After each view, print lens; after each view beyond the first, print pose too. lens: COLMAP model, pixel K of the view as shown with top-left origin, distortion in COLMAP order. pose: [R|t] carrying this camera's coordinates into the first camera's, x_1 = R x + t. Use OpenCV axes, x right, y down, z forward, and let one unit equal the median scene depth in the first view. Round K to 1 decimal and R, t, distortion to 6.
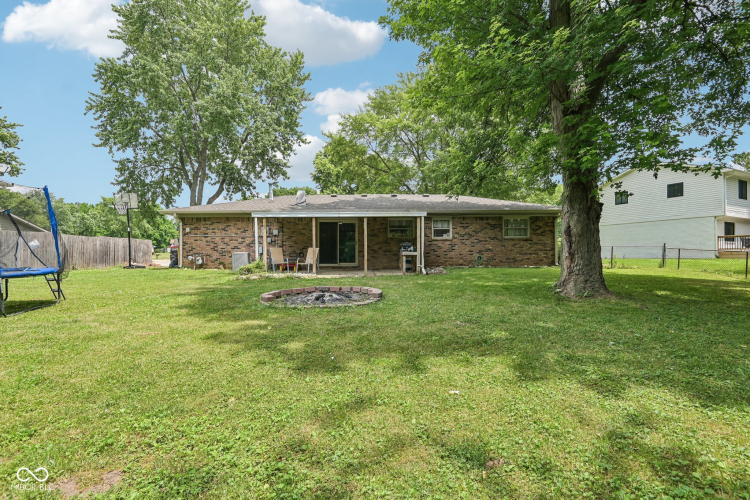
lens RADIAL K [[362.7, 0, 375.0], [0, 362.7, 250.0], [0, 0, 1]] dist [-0.024953, -0.000327]
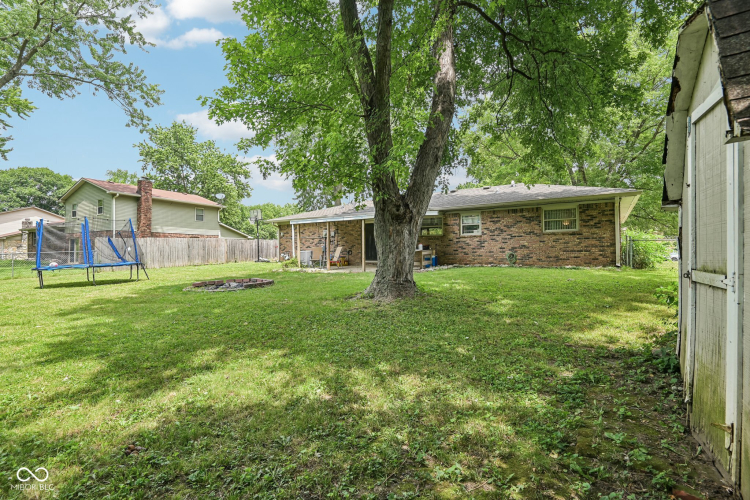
lens RADIAL K [[362.7, 0, 375.0], [0, 362.7, 250.0], [0, 0, 1]] dist [-0.024953, -0.000327]
pose [[0.821591, -0.004007, -0.570063, 0.514865], [0.013957, 0.999817, 0.013088, -0.008527], [0.569906, -0.018709, 0.821497, 0.085087]]
